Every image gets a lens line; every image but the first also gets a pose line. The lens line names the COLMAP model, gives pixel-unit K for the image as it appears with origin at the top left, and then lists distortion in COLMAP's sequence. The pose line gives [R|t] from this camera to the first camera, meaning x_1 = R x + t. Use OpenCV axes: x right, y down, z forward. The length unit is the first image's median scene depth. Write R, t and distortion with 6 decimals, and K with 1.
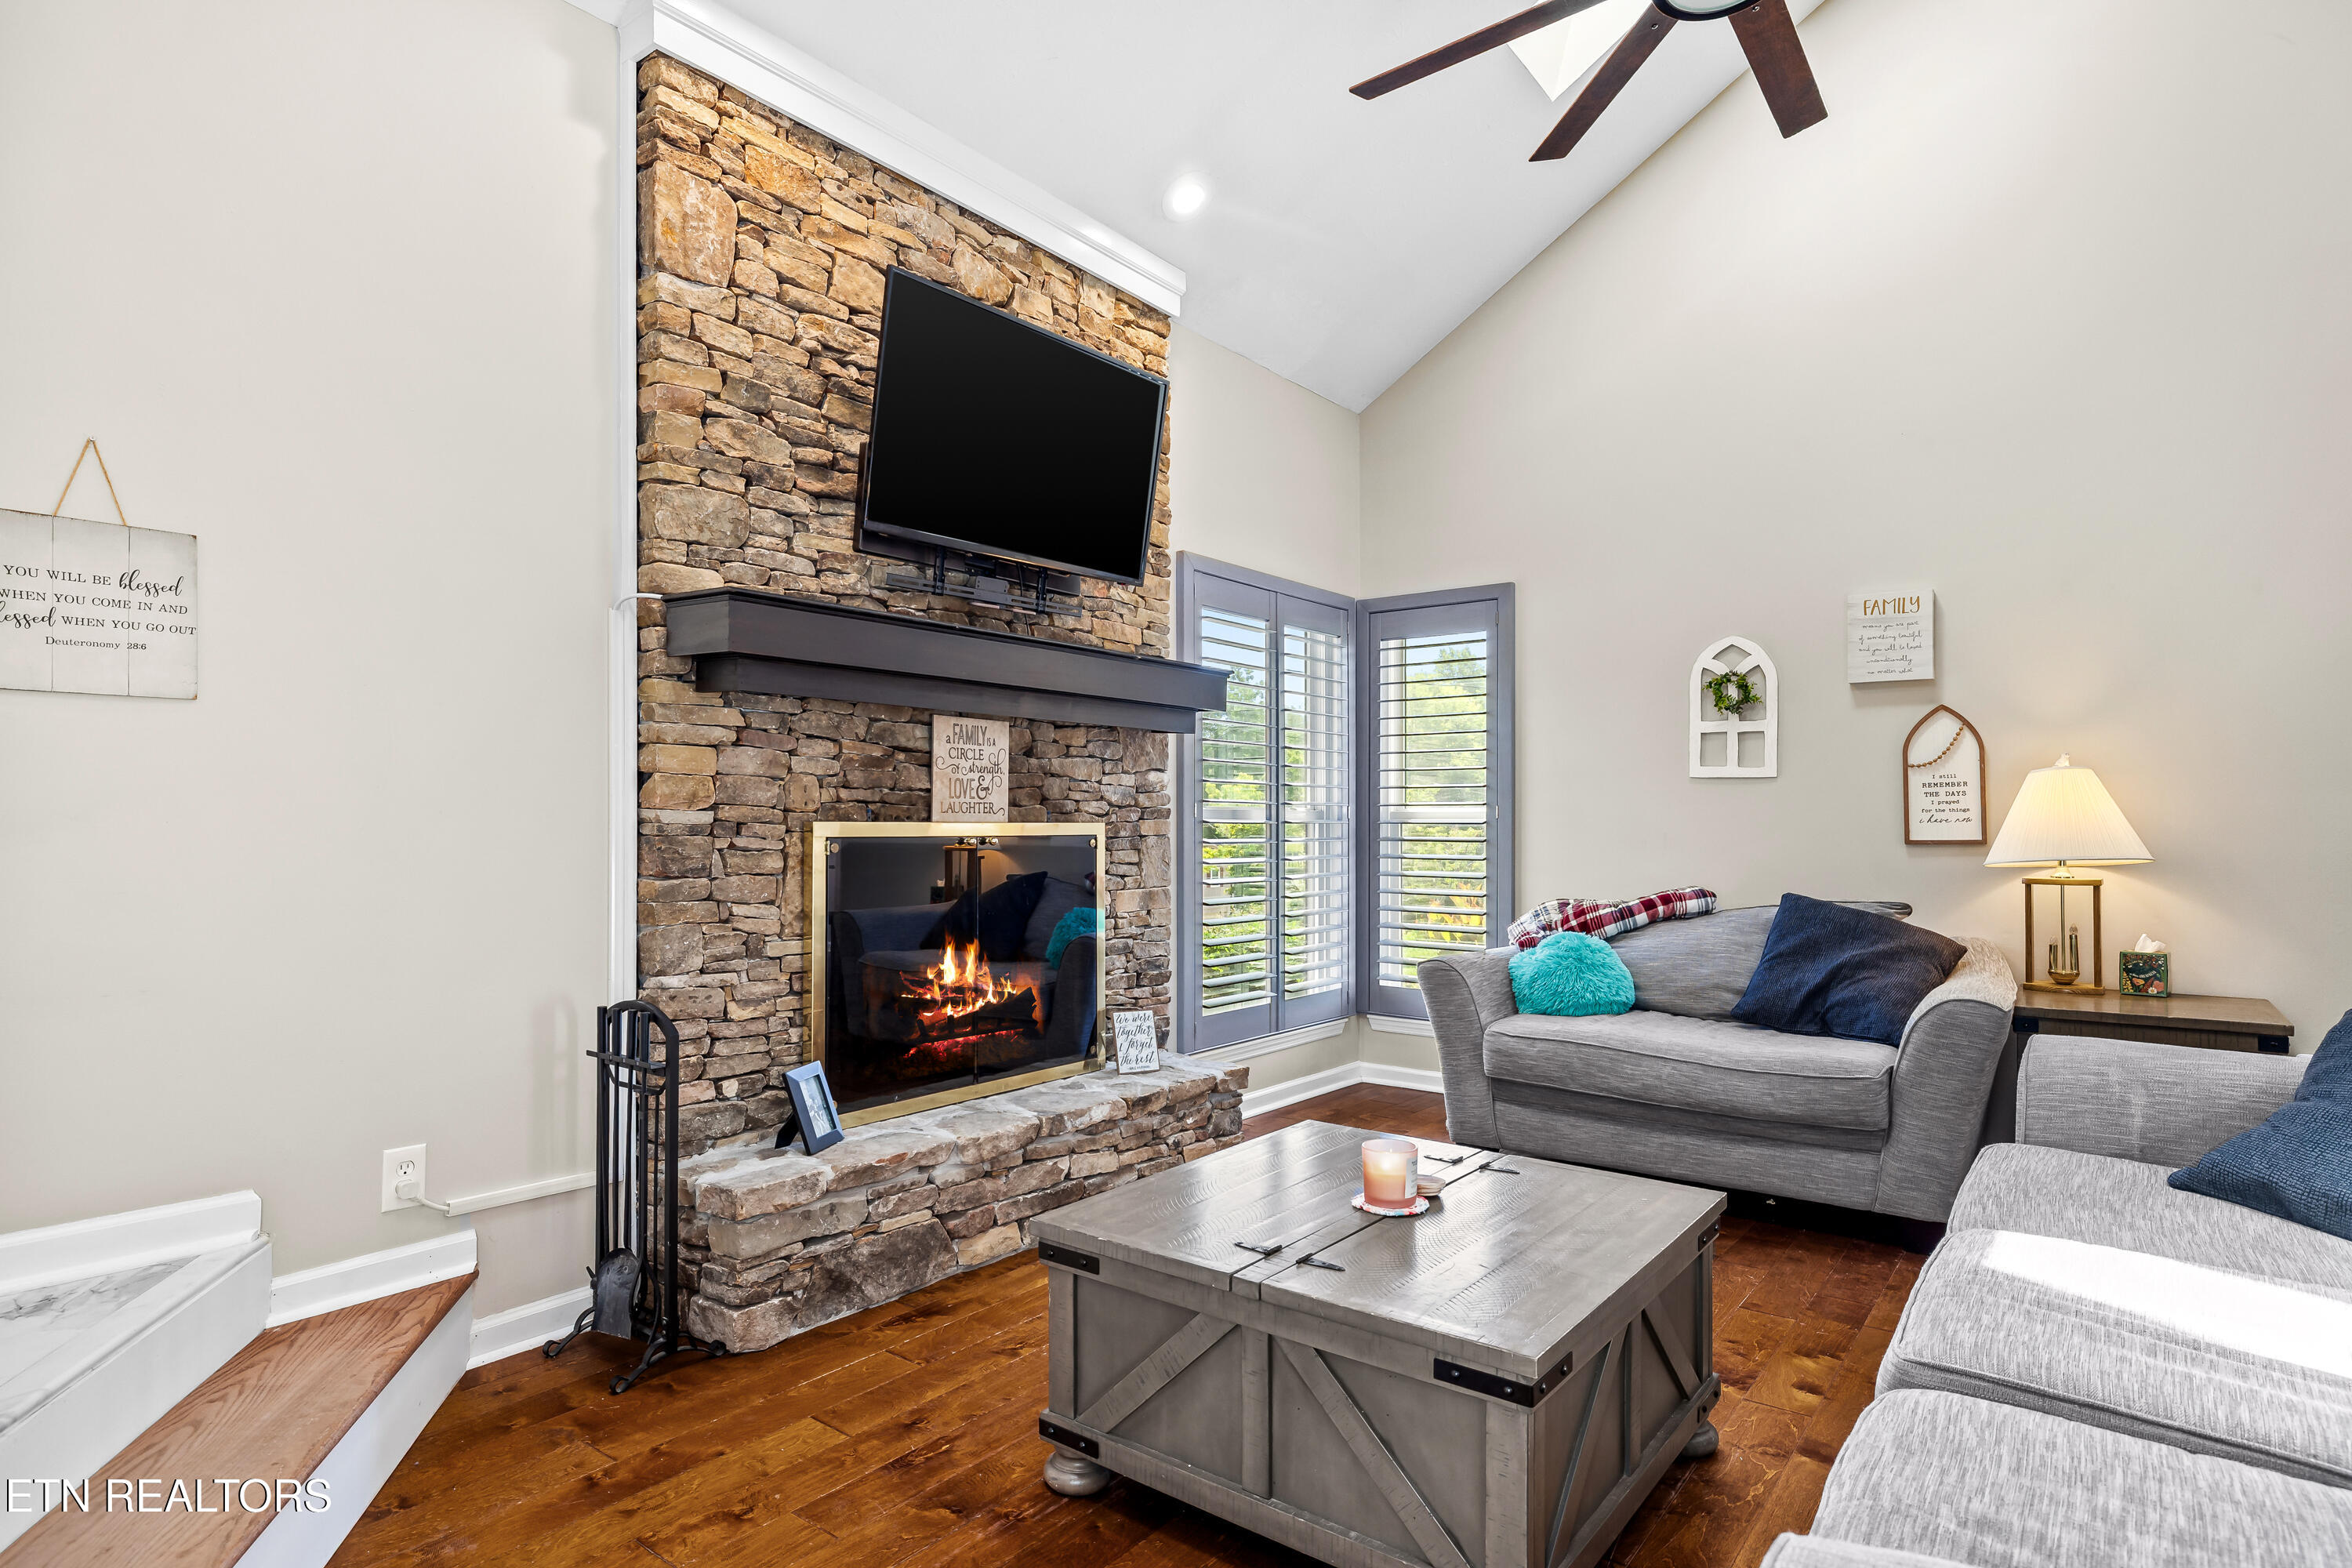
lens RADIAL K [[1260.7, 0, 1161.8], [0, 1260.7, 834.3], [0, 0, 1]] dist [0.001333, 0.000643]
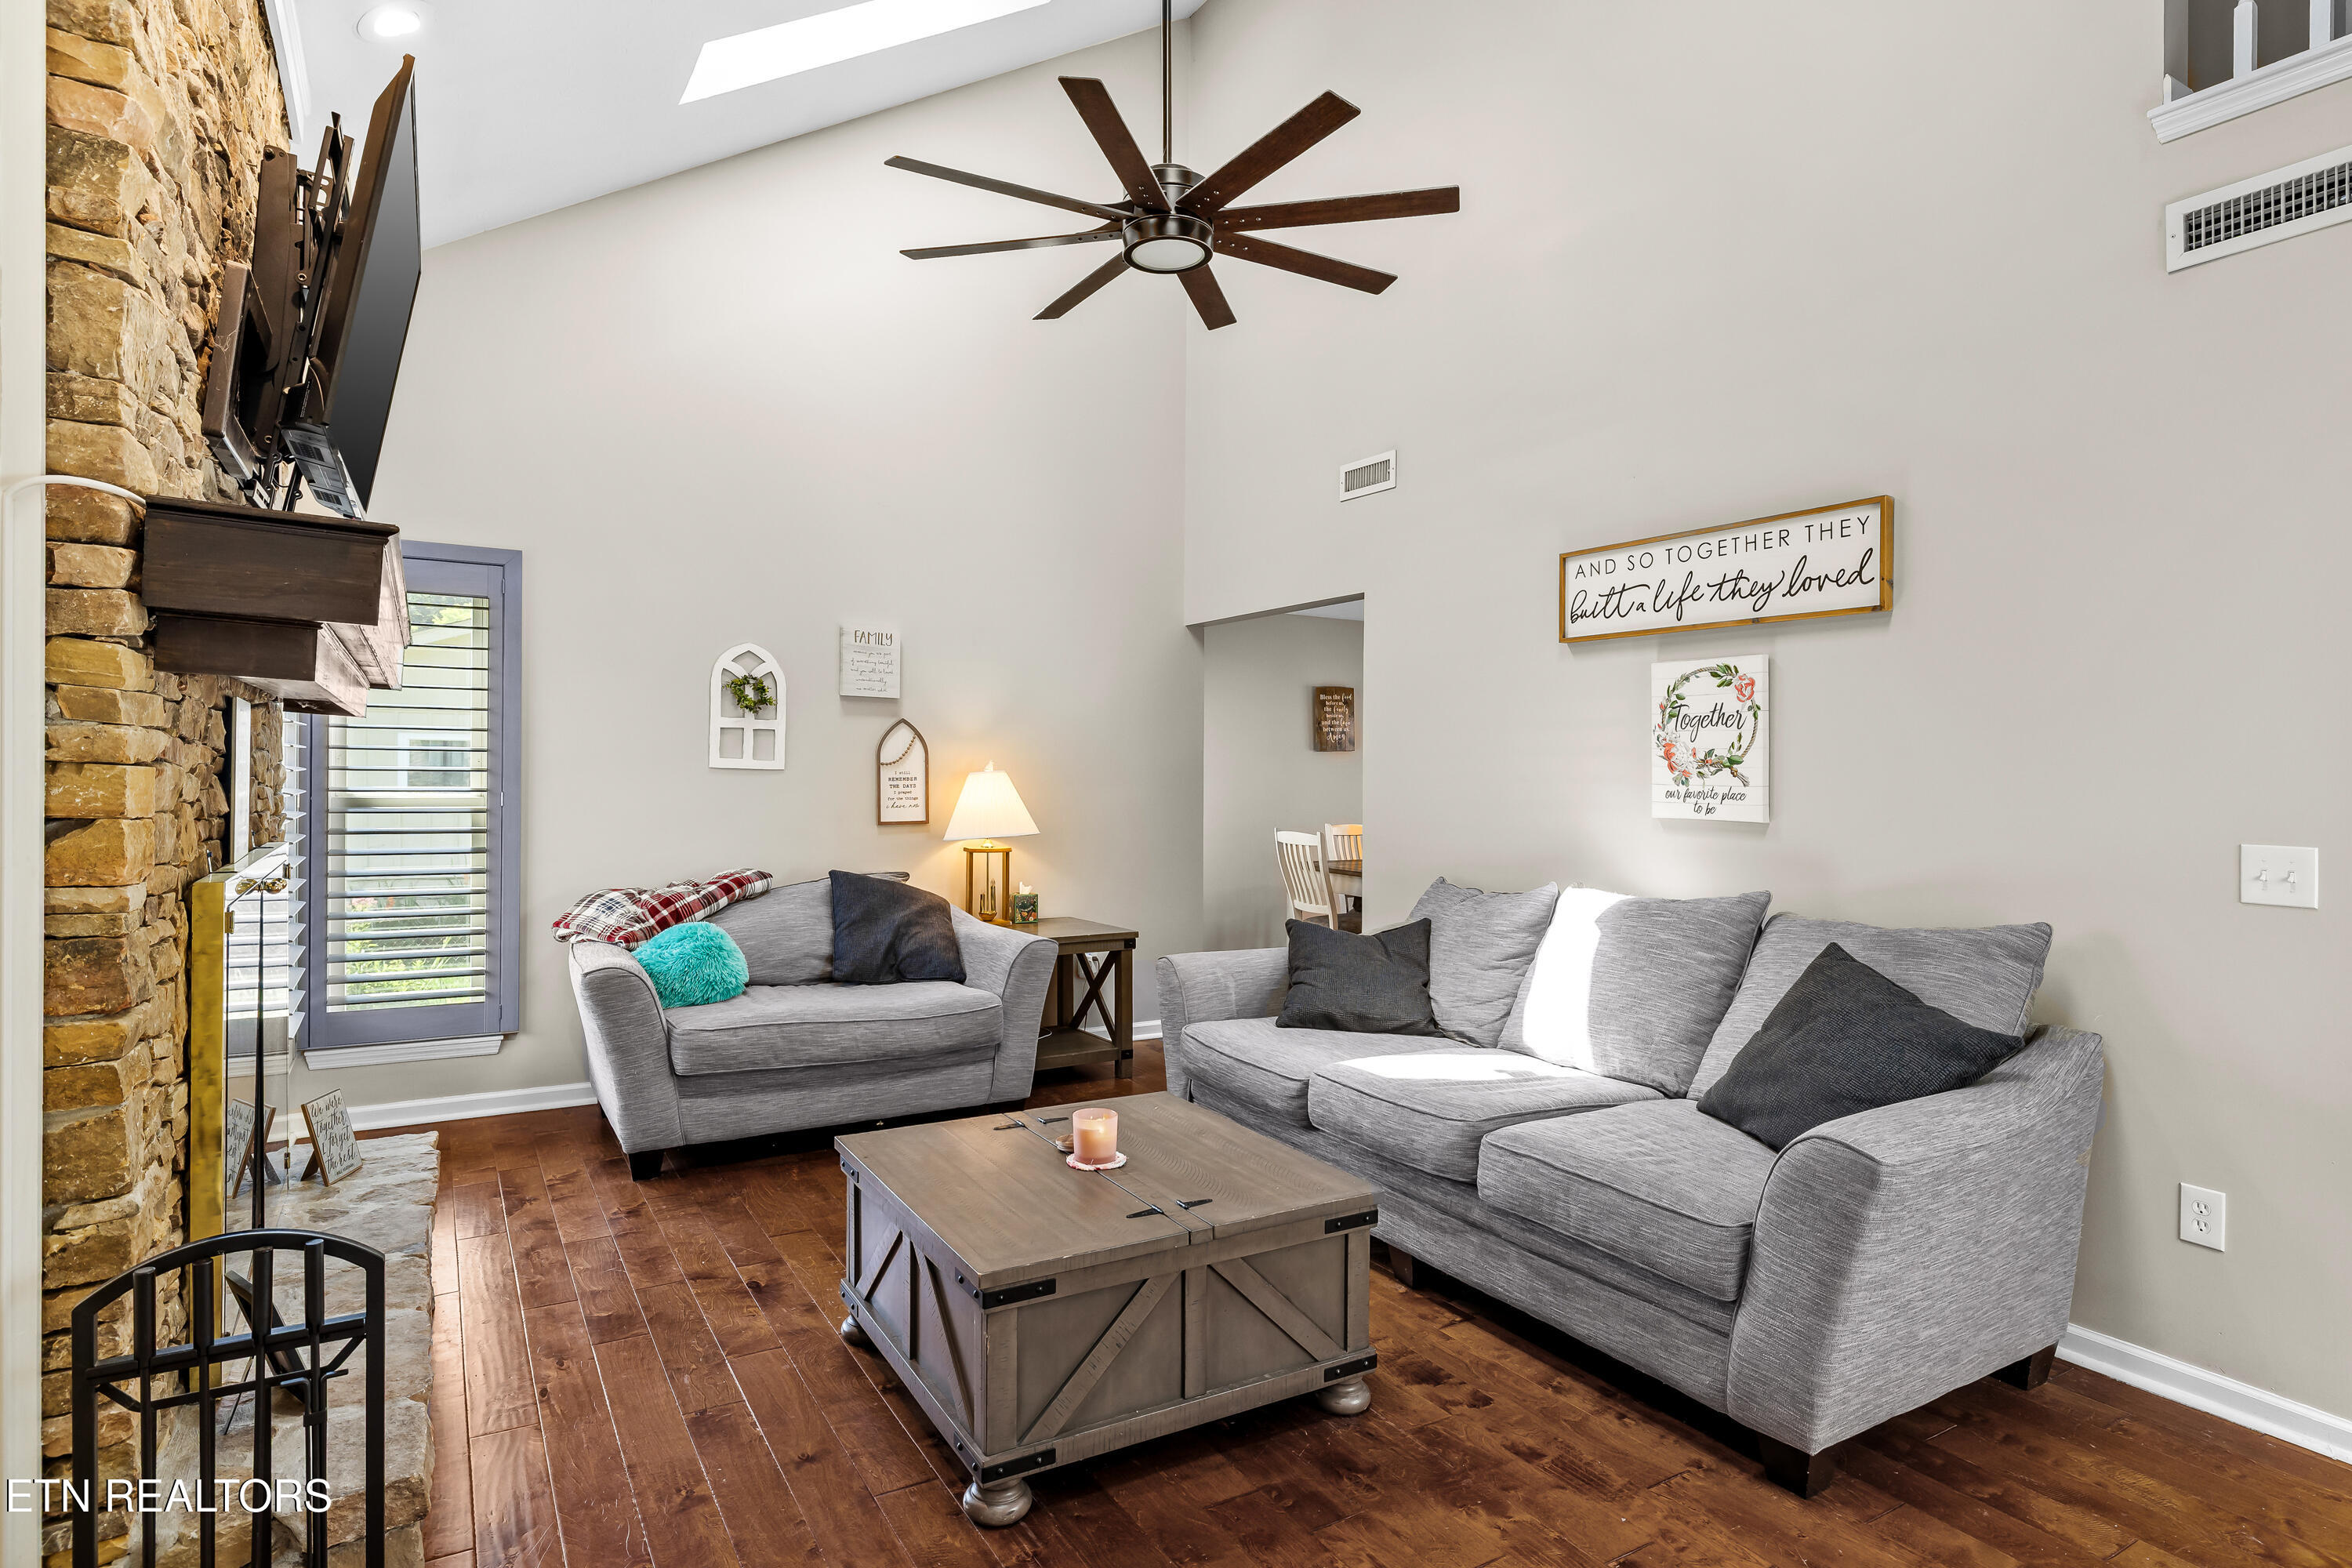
lens RADIAL K [[1275.0, 0, 1183.0], [0, 1275.0, 779.9], [0, 0, 1]] dist [0.002836, 0.002589]
pose [[0.339409, -0.005521, 0.940623, -0.571082], [-0.005937, 0.999950, 0.008011, -0.054553], [-0.940620, -0.008303, 0.339359, 0.291847]]
